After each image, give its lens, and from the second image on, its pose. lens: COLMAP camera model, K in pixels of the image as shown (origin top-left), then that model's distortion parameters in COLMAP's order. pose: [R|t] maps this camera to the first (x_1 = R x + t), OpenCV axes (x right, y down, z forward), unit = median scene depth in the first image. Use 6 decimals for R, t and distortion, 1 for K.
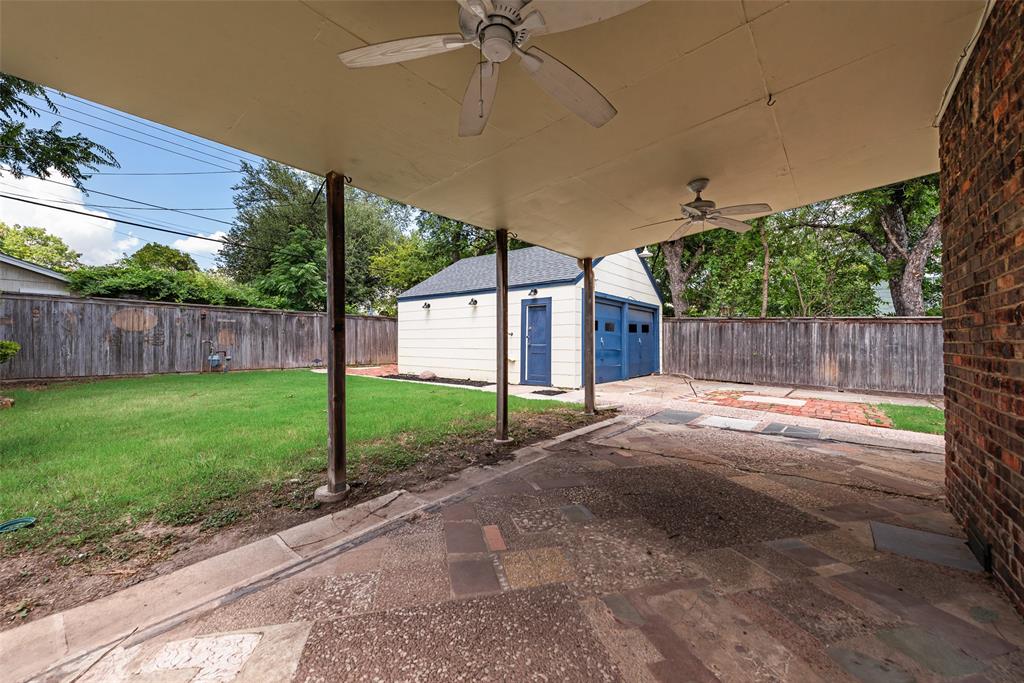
lens RADIAL K [[400.9, 0, 509.2], [0, 400.9, 346.0], [0, 0, 1]] dist [0.006465, -0.000338]
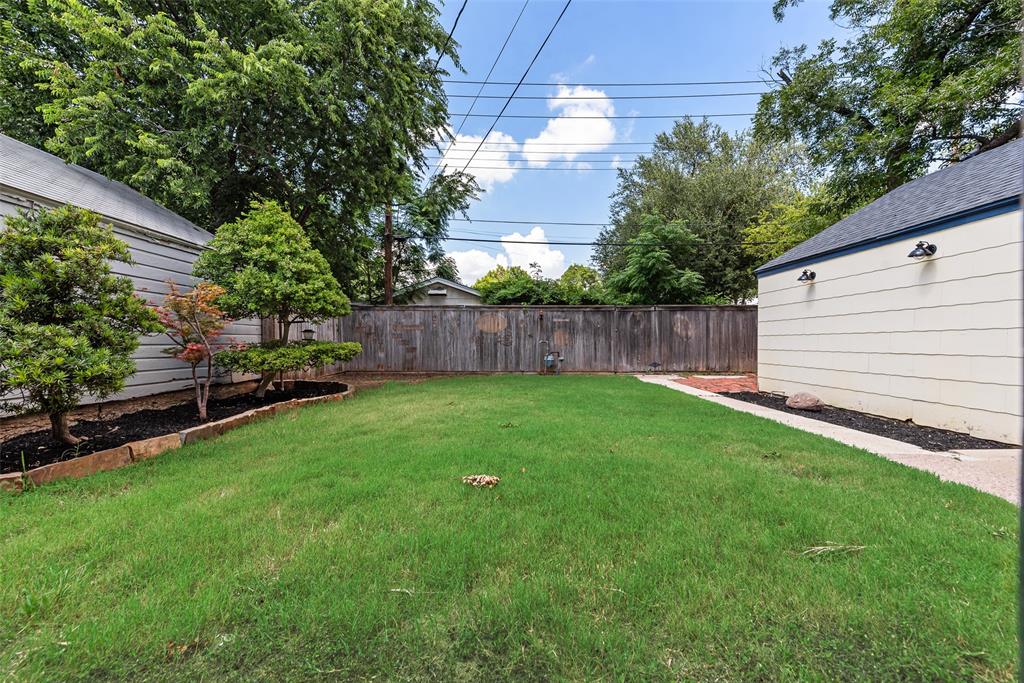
lens RADIAL K [[400.9, 0, 509.2], [0, 400.9, 346.0], [0, 0, 1]] dist [0.006465, -0.000338]
pose [[0.605175, 0.002806, -0.796088, -0.008584], [-0.001336, 0.999996, 0.002510, -0.002994], [0.796092, -0.000456, 0.605176, 0.308723]]
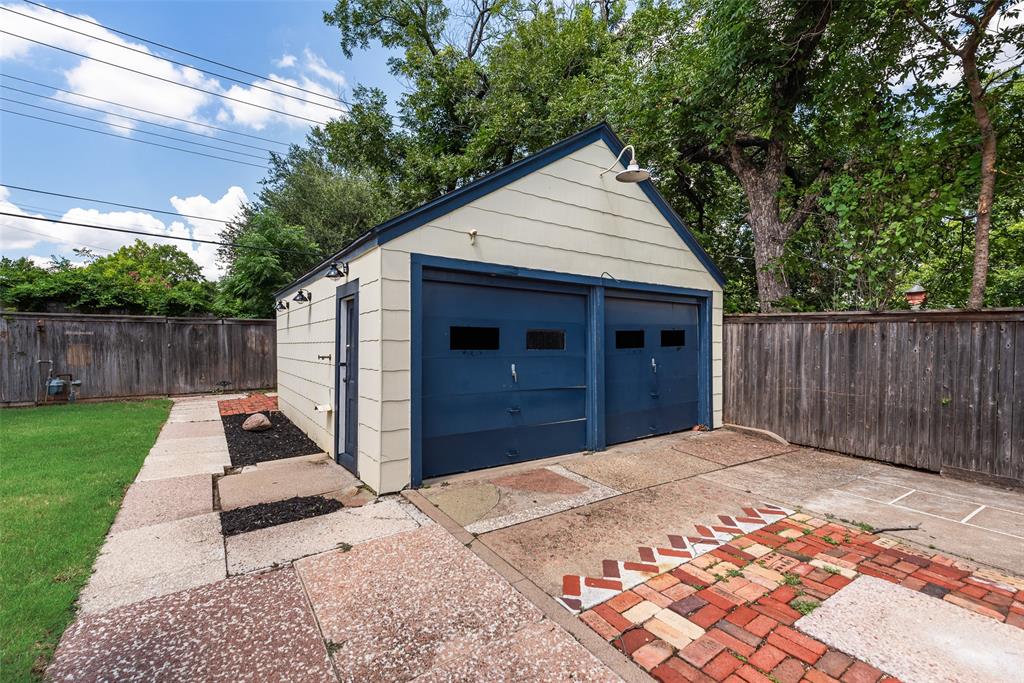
lens RADIAL K [[434.5, 0, 510.7], [0, 434.5, 352.7], [0, 0, 1]] dist [0.006494, -0.000055]
pose [[0.957470, 0.000835, -0.288531, 0.307770], [0.003214, 0.999903, 0.013556, -0.033855], [0.288515, -0.013907, 0.957375, 0.435928]]
